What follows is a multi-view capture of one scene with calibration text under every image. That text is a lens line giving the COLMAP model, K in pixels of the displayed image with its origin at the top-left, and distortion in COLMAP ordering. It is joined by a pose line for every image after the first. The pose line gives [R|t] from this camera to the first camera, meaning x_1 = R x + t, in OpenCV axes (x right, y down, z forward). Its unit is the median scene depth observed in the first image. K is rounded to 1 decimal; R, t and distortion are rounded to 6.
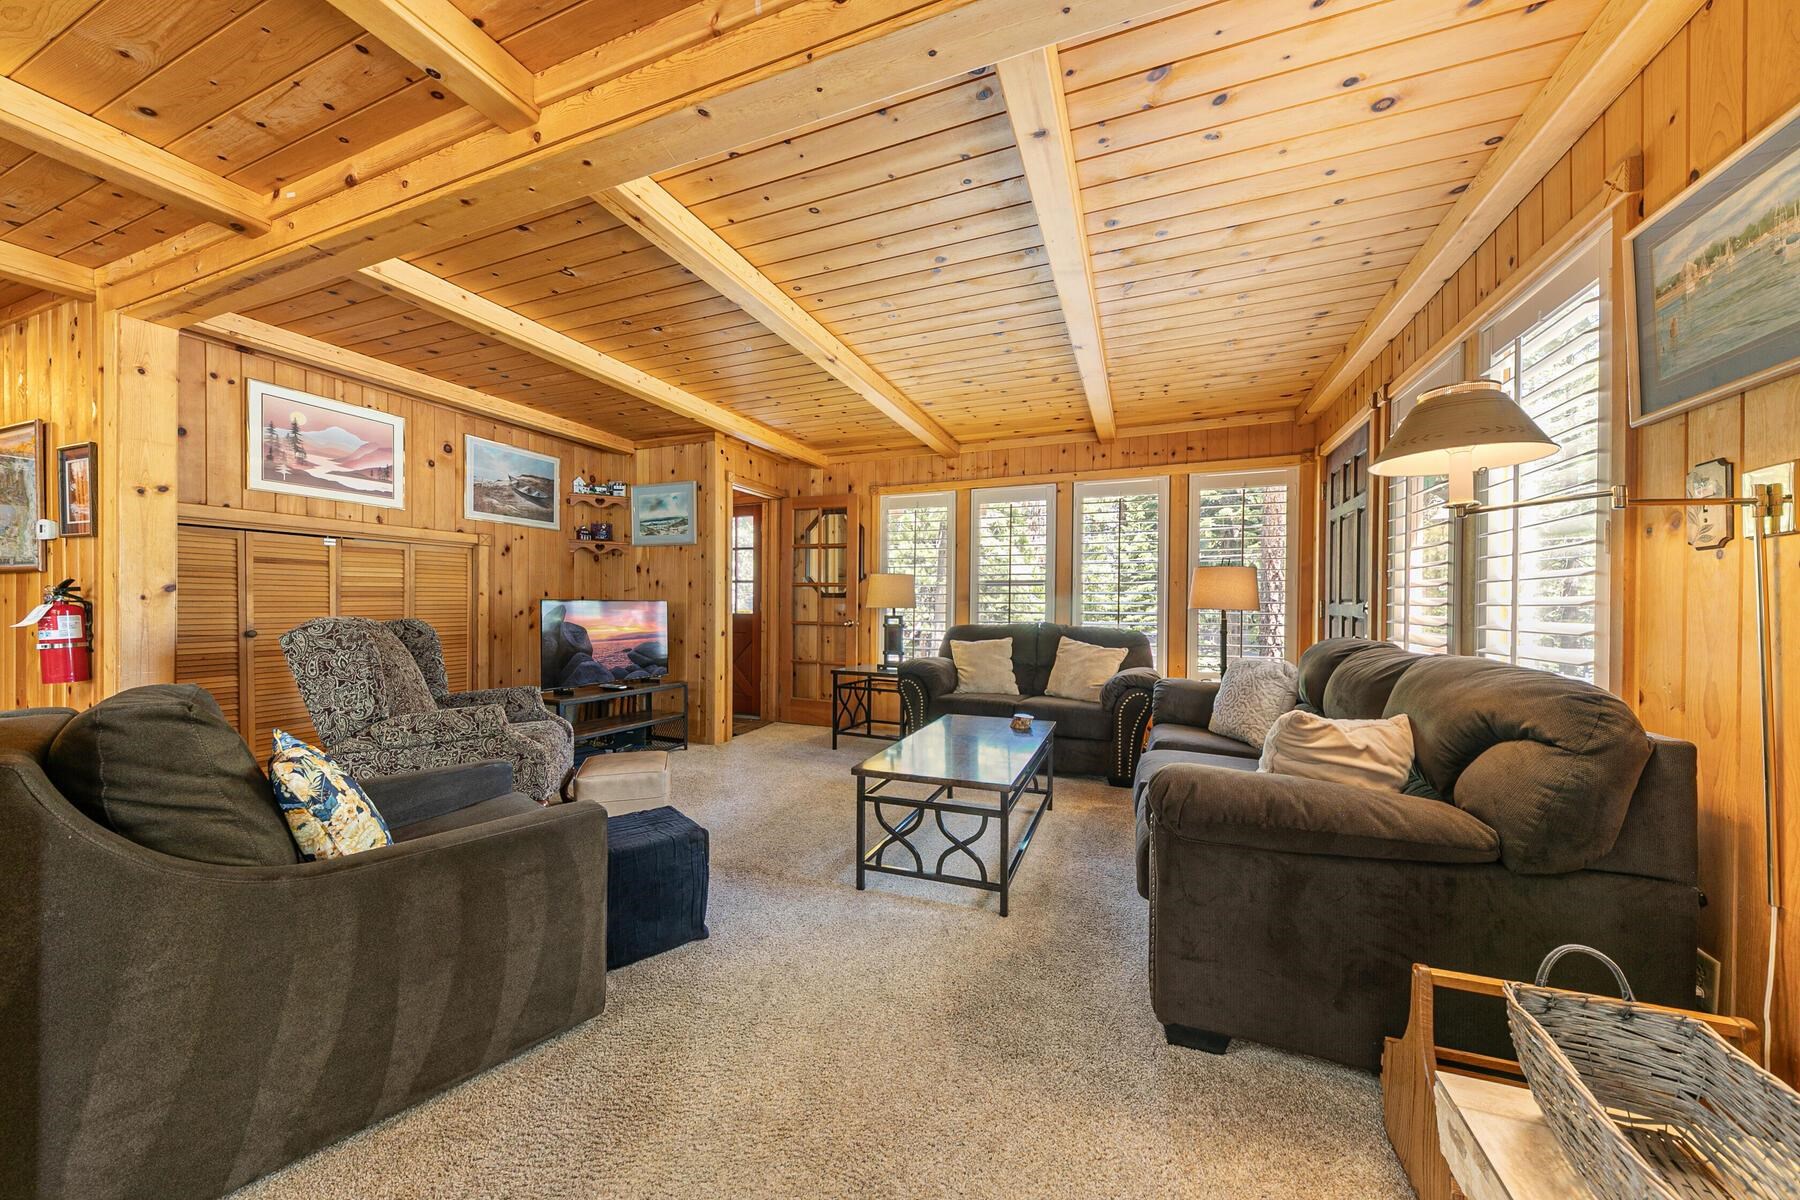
lens RADIAL K [[615.8, 0, 908.0], [0, 615.8, 603.8], [0, 0, 1]] dist [0.003799, -0.001277]
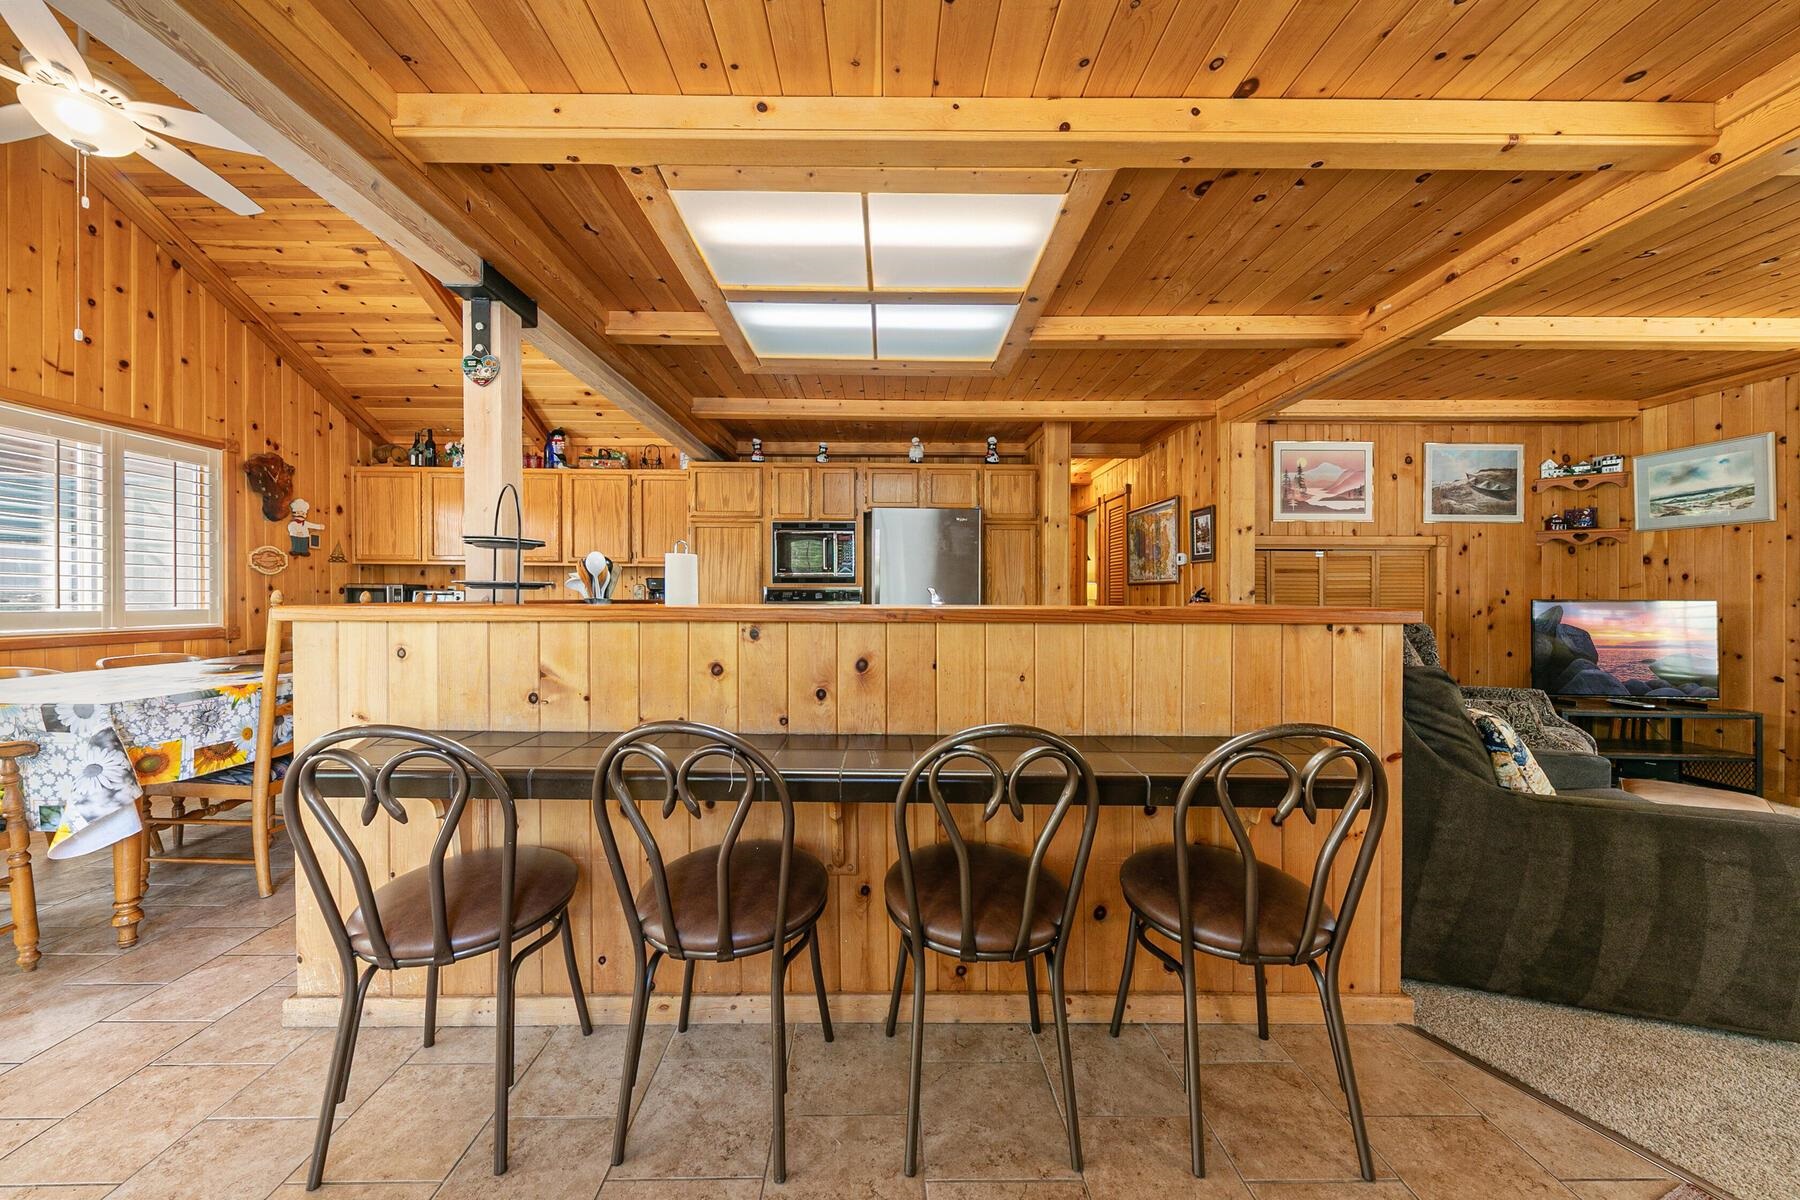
lens RADIAL K [[628.3, 0, 885.9], [0, 628.3, 597.0], [0, 0, 1]] dist [0.008064, -0.003533]
pose [[0.366599, -0.003000, -0.930374, -0.049758], [-0.002096, 0.999990, -0.004050, -0.004203], [0.930377, 0.003435, 0.366589, -0.259297]]
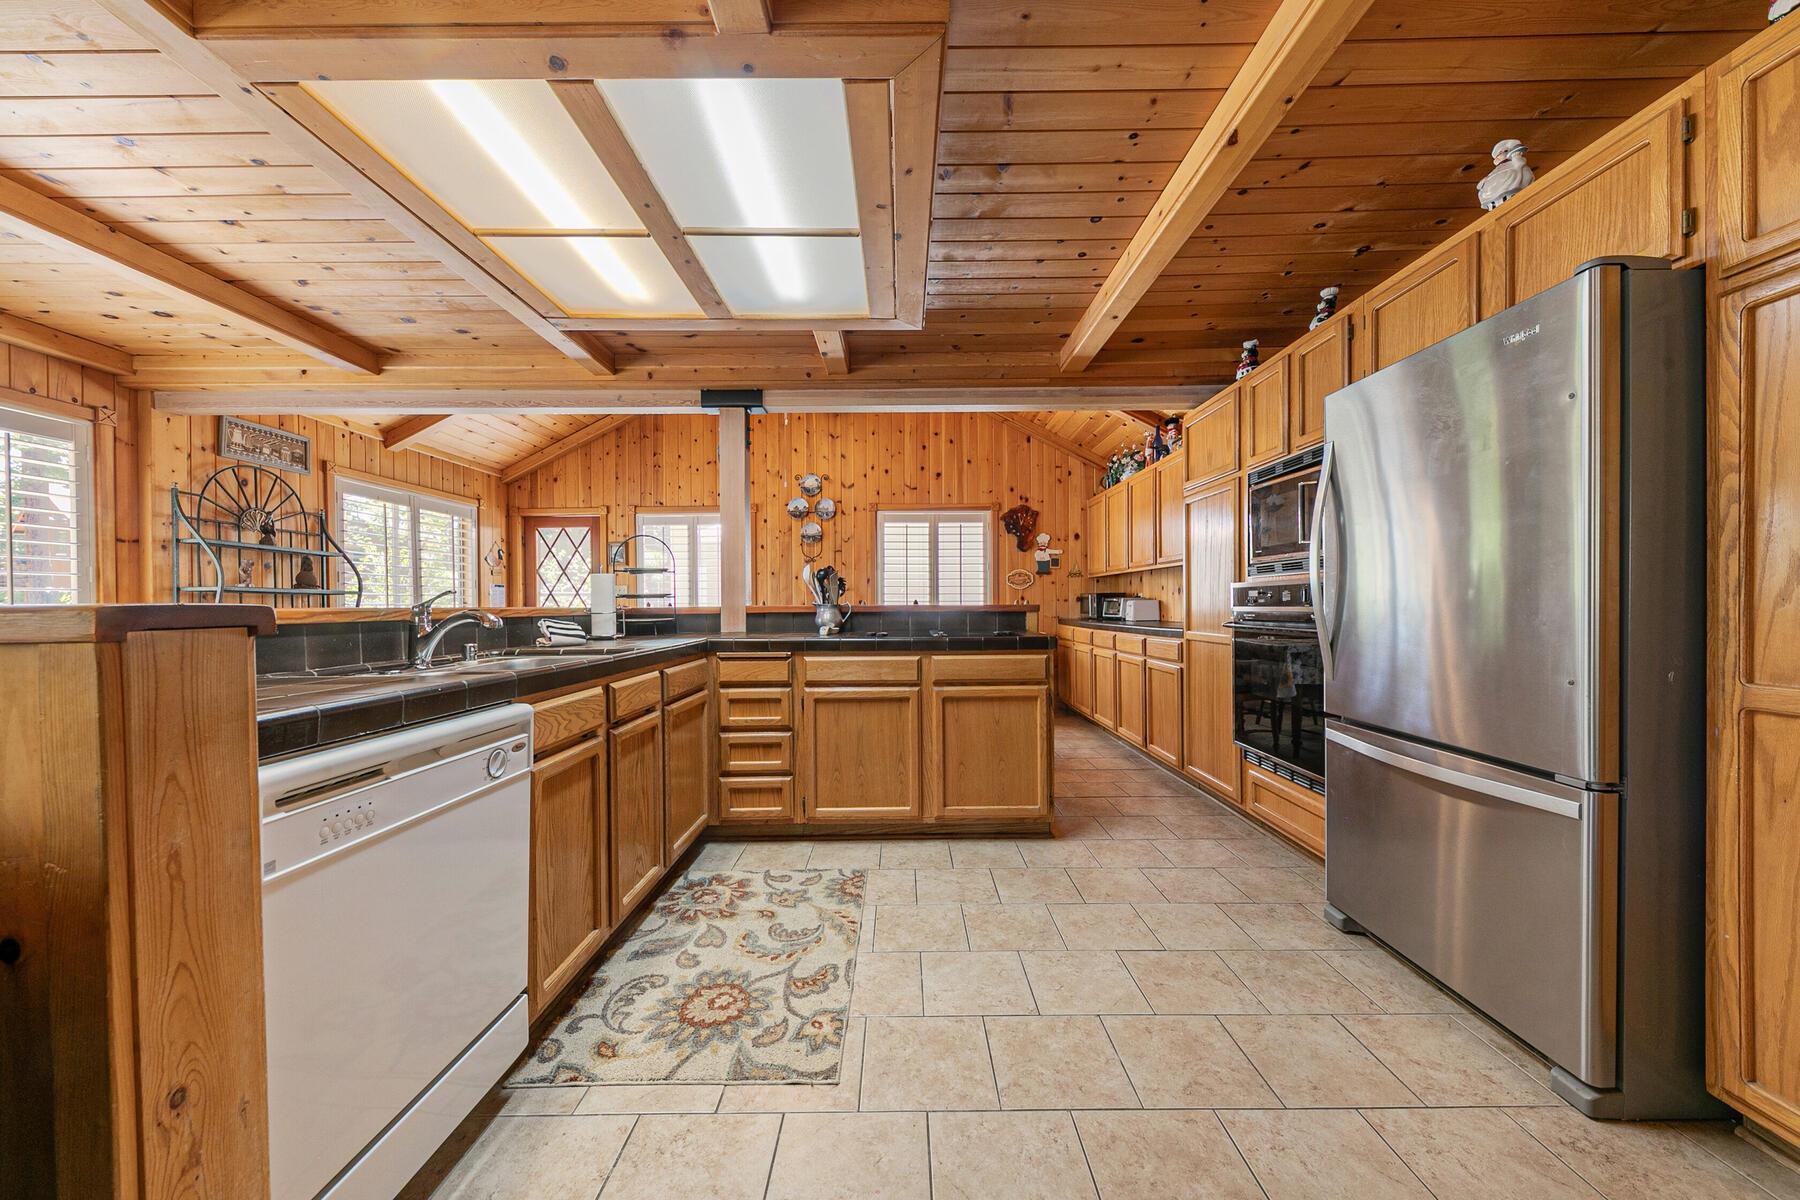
lens RADIAL K [[615.8, 0, 904.7], [0, 615.8, 607.2], [0, 0, 1]] dist [0.003799, -0.001277]
pose [[-0.926006, 0.002315, -0.377502, -0.614191], [0.002037, 0.999997, 0.001137, -0.001937], [0.377503, 0.000284, -0.926008, 0.484216]]
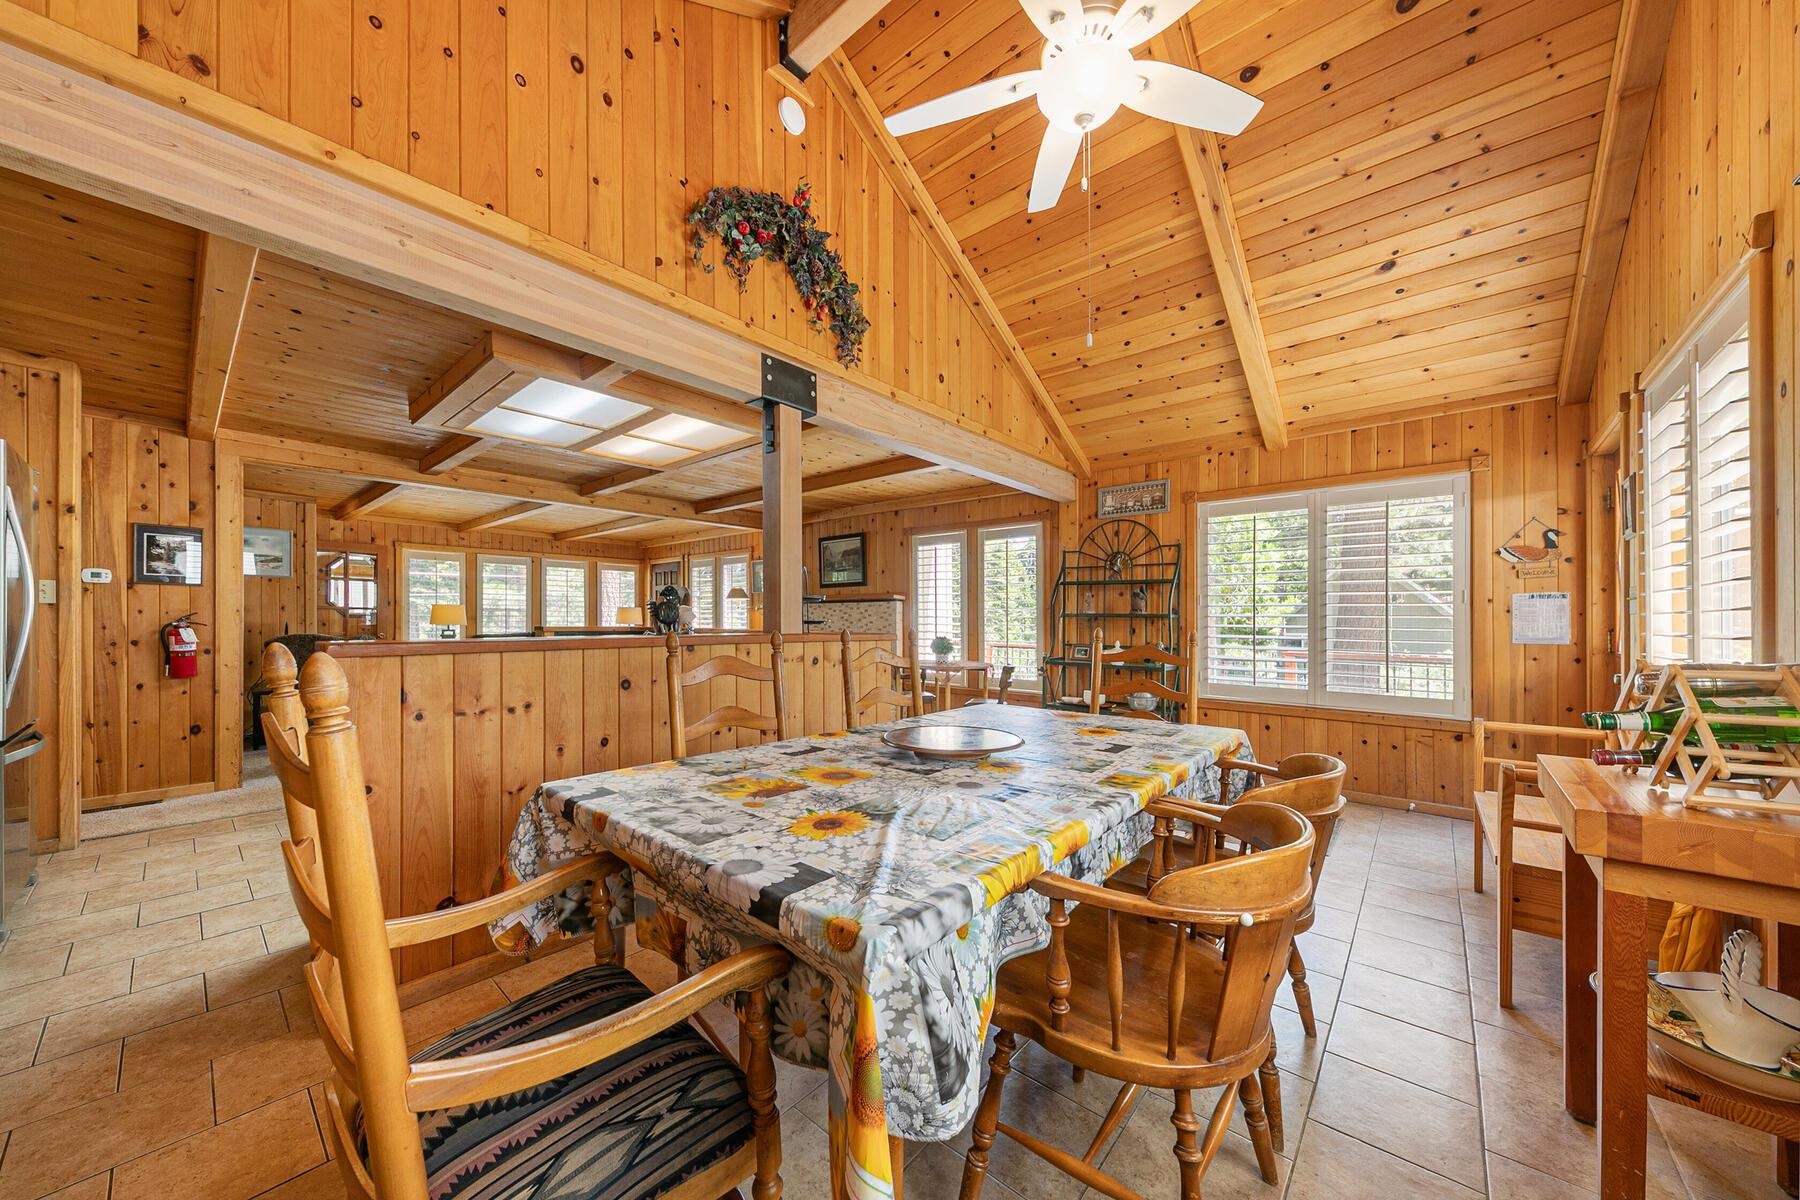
lens RADIAL K [[628.3, 0, 888.2], [0, 628.3, 624.3], [0, 0, 1]] dist [0.008064, -0.003533]
pose [[0.334310, -0.010221, 0.942408, -1.396170], [-0.004137, 0.999916, 0.012313, -0.022717], [-0.942454, -0.008015, 0.334240, -0.770176]]
